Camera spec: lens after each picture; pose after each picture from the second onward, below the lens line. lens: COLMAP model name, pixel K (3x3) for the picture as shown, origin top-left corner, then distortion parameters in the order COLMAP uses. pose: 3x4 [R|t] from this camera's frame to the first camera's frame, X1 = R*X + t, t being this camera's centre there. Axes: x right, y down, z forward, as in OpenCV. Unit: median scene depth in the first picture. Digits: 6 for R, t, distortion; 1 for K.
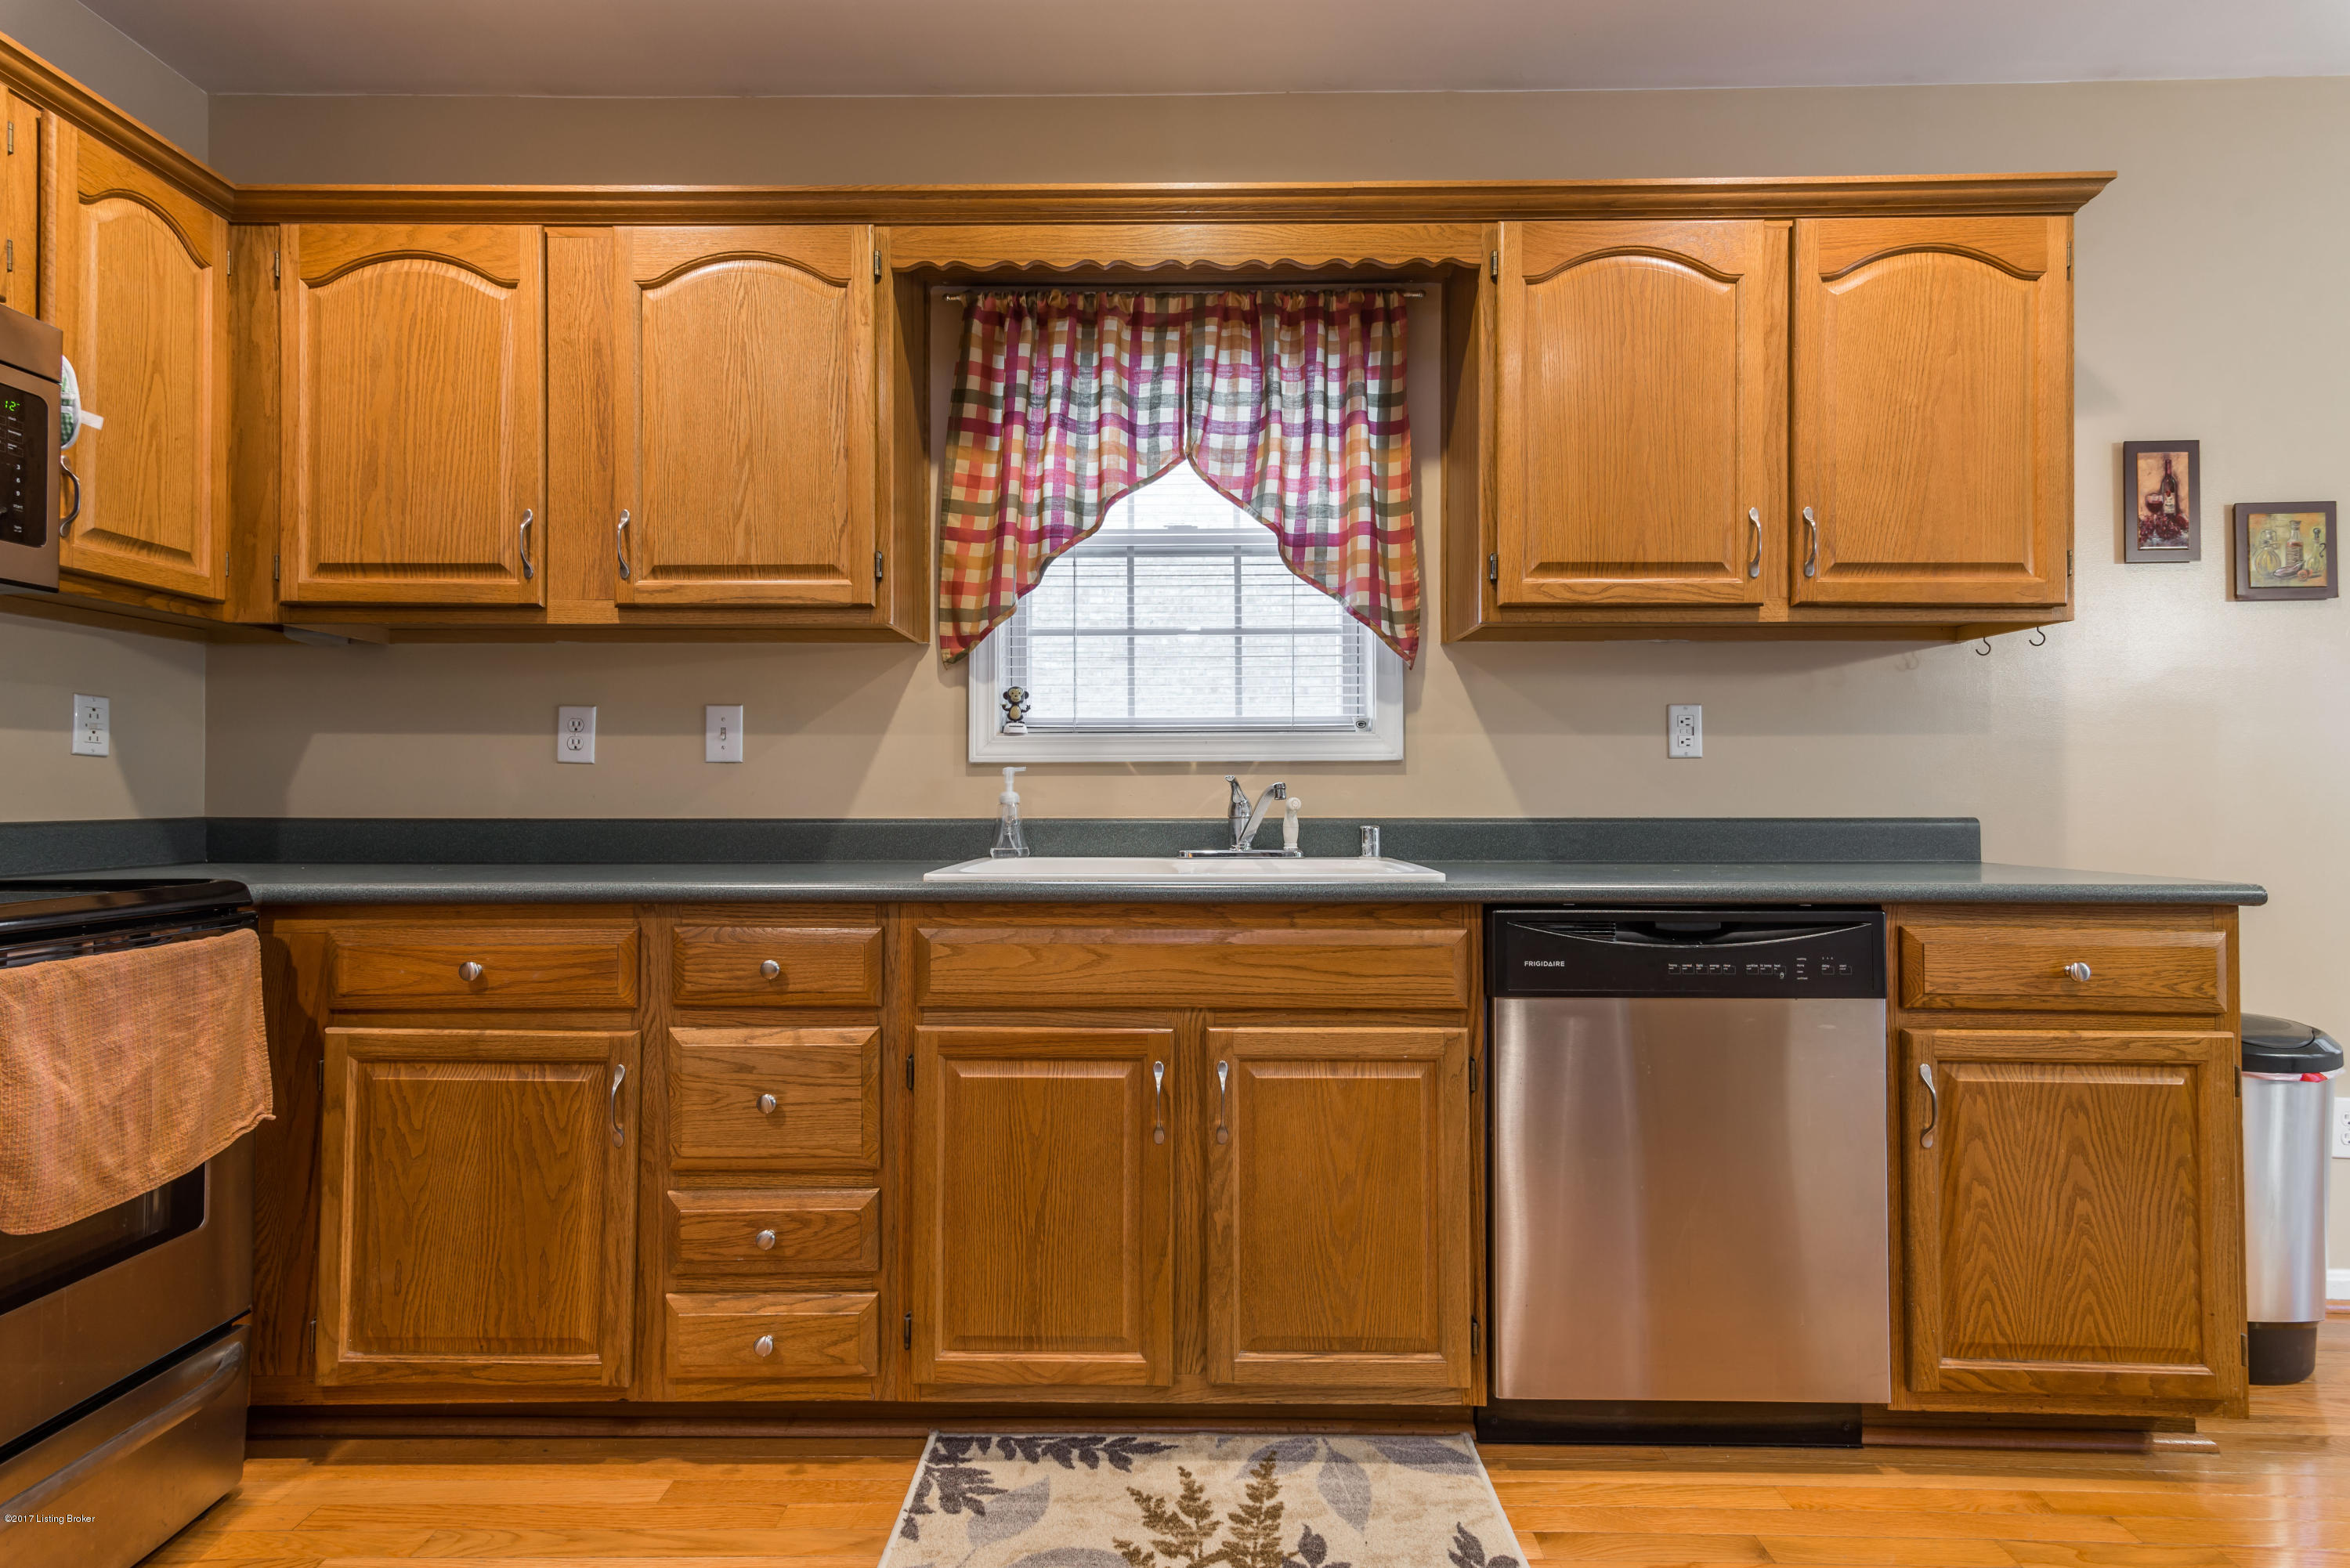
lens RADIAL K [[1138.6, 0, 1163.0], [0, 1138.6, 776.8], [0, 0, 1]] dist [0.015156, 0.000908]
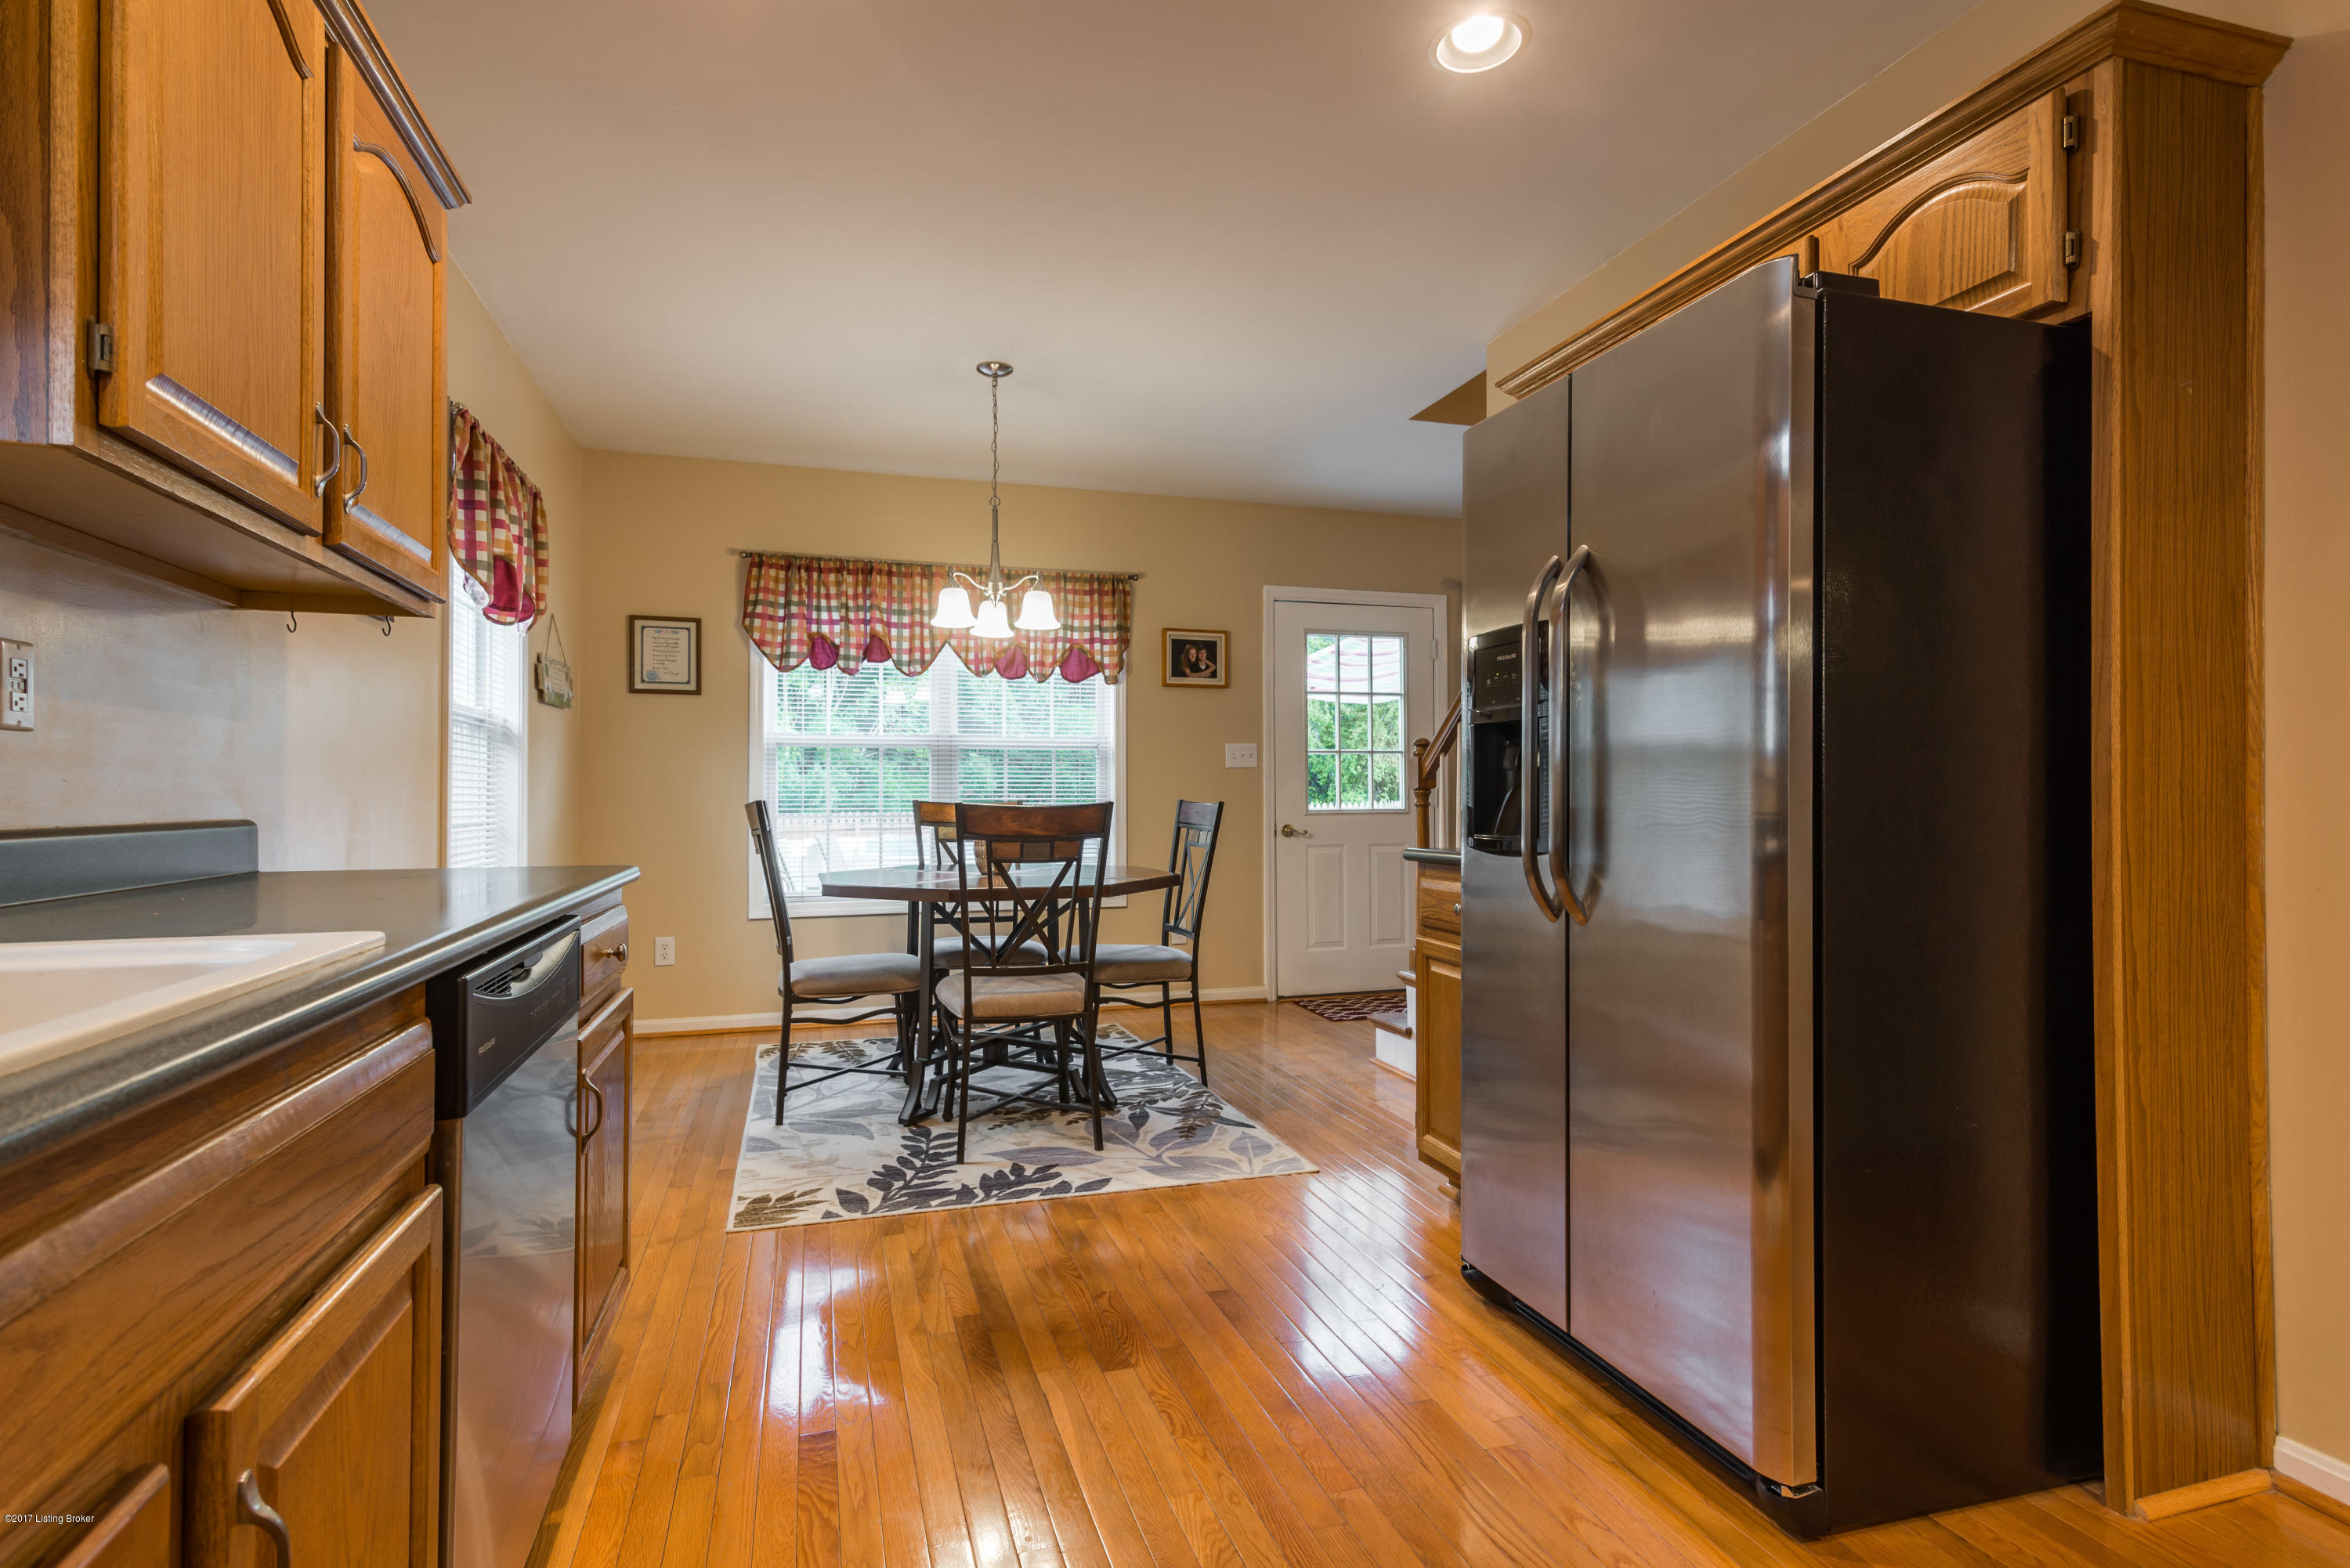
lens RADIAL K [[1138.6, 0, 1163.0], [0, 1138.6, 776.8], [0, 0, 1]] dist [0.015156, 0.000908]
pose [[-0.306743, 0.015745, 0.951662, -0.353151], [-0.014500, 0.999670, -0.021213, 0.012799], [-0.951682, -0.020306, -0.306413, 0.697358]]
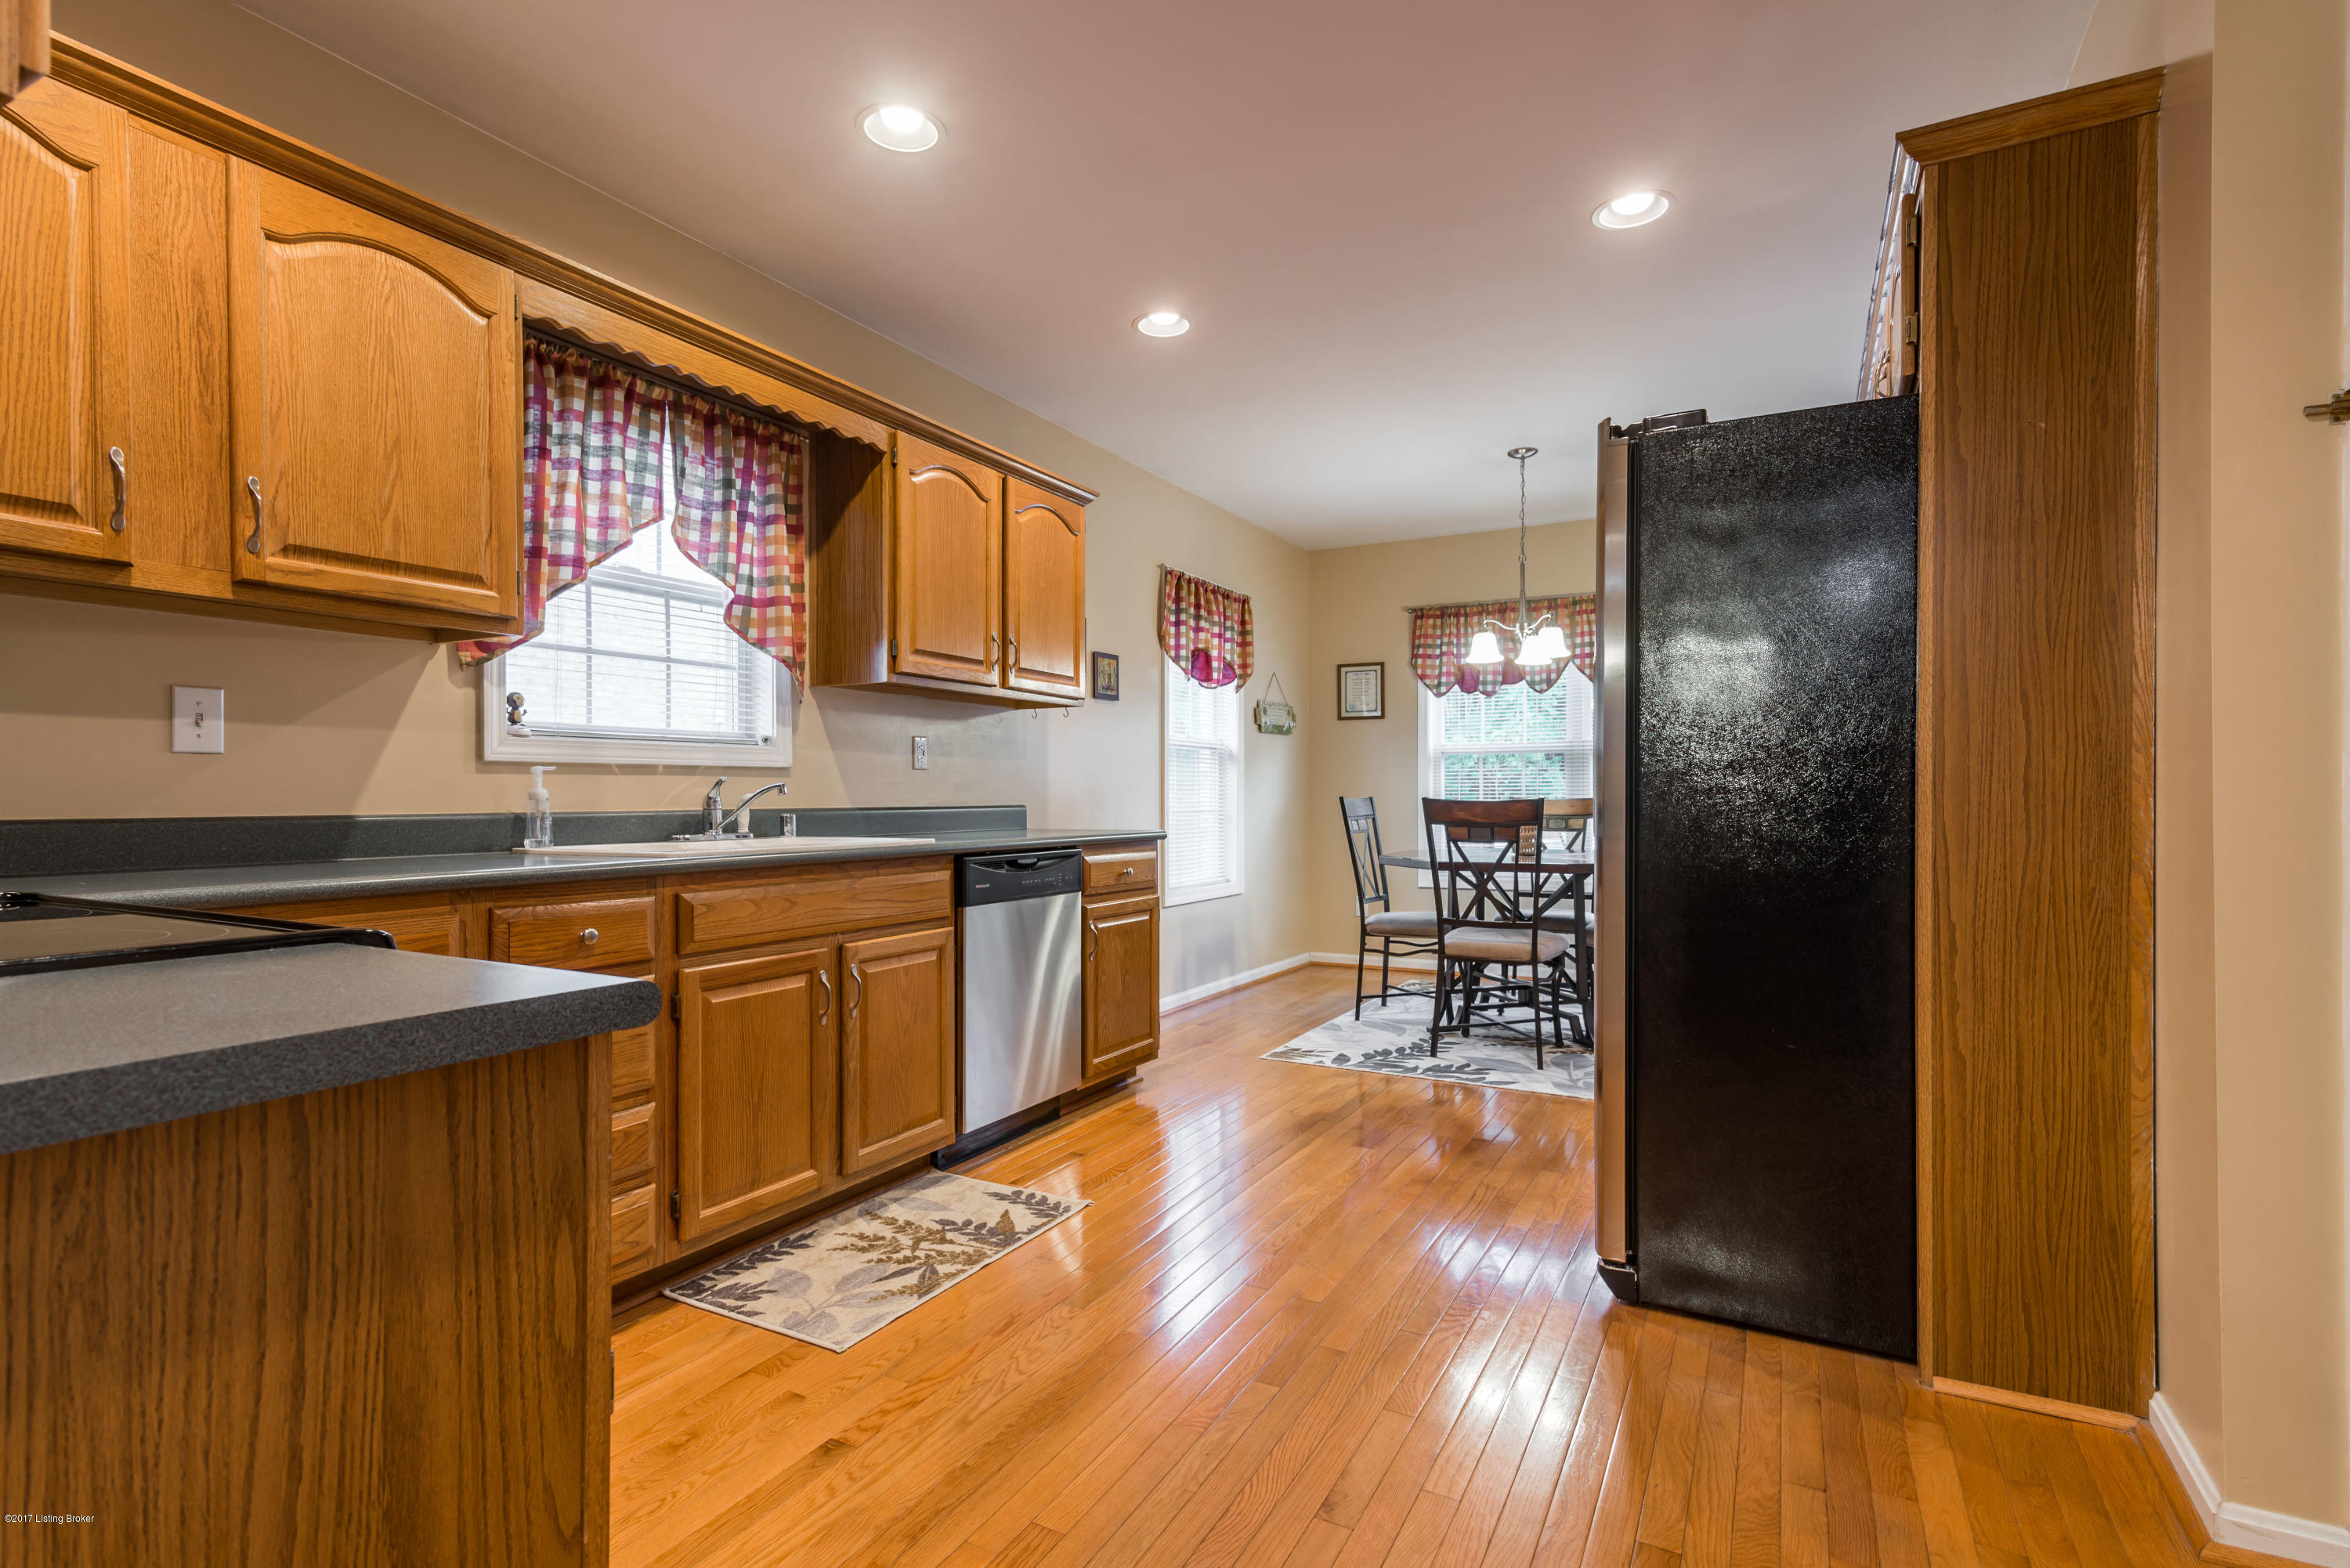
lens RADIAL K [[1147.8, 0, 1154.1], [0, 1147.8, 794.0], [0, 0, 1]] dist [0.015705, 0.000781]
pose [[0.472846, 0.000246, 0.881145, -0.944073], [-0.012352, 0.999904, 0.006349, 0.004288], [-0.881058, -0.013886, 0.472804, -0.071997]]
